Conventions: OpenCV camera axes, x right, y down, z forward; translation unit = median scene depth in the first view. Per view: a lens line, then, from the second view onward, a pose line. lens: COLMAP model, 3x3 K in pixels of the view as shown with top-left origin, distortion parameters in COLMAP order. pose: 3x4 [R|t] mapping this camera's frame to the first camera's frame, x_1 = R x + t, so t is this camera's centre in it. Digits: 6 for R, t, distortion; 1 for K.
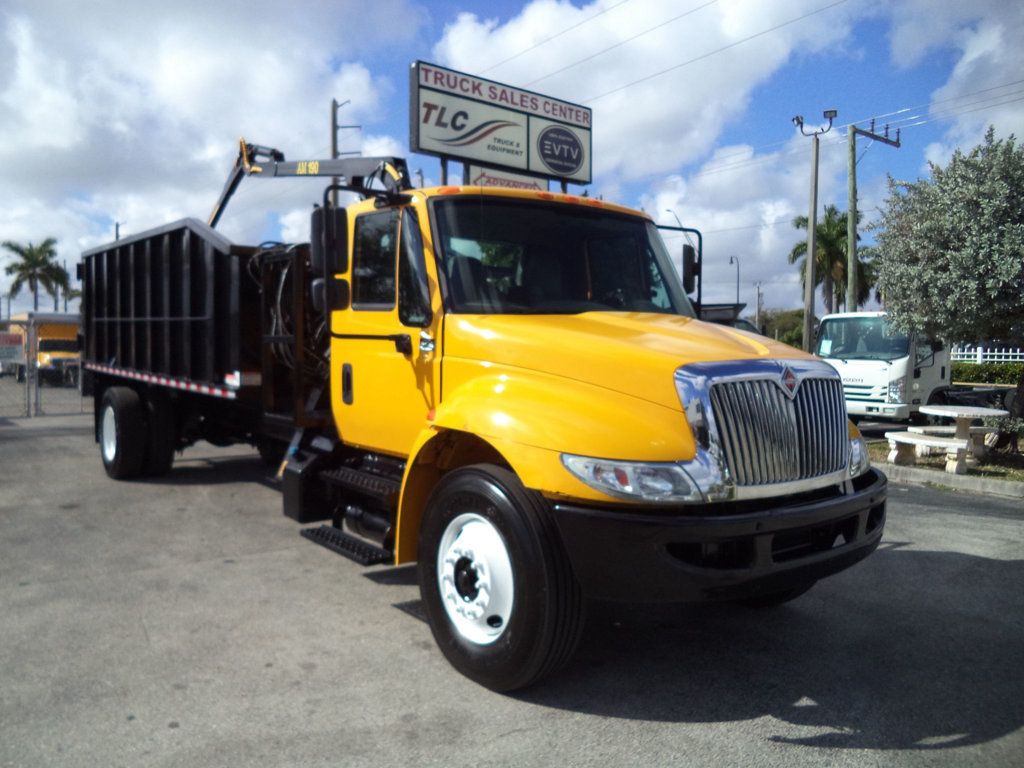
lens RADIAL K [[833.3, 0, 512.0], [0, 833.3, 384.0], [0, 0, 1]] dist [-0.063434, 0.085013]
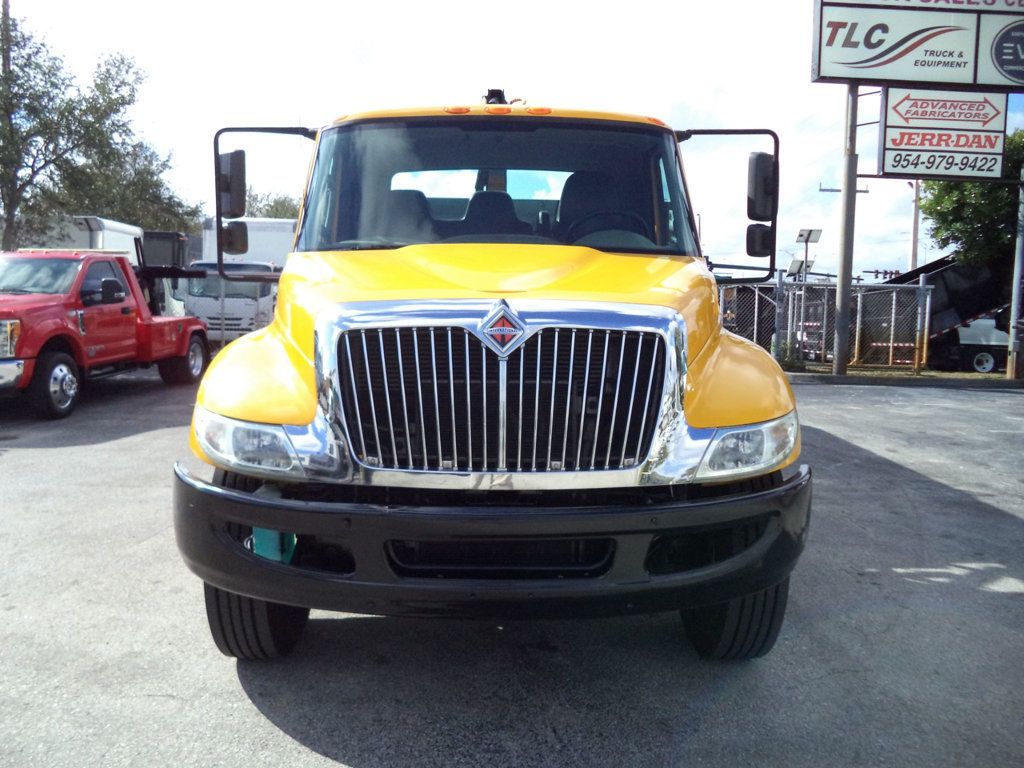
lens RADIAL K [[833.3, 0, 512.0], [0, 833.3, 384.0], [0, 0, 1]] dist [-0.063434, 0.085013]
pose [[0.818355, 0.067635, -0.570719, 0.134592], [-0.037361, 0.997211, 0.064604, -0.001031], [0.573497, -0.031546, 0.818600, 0.076220]]
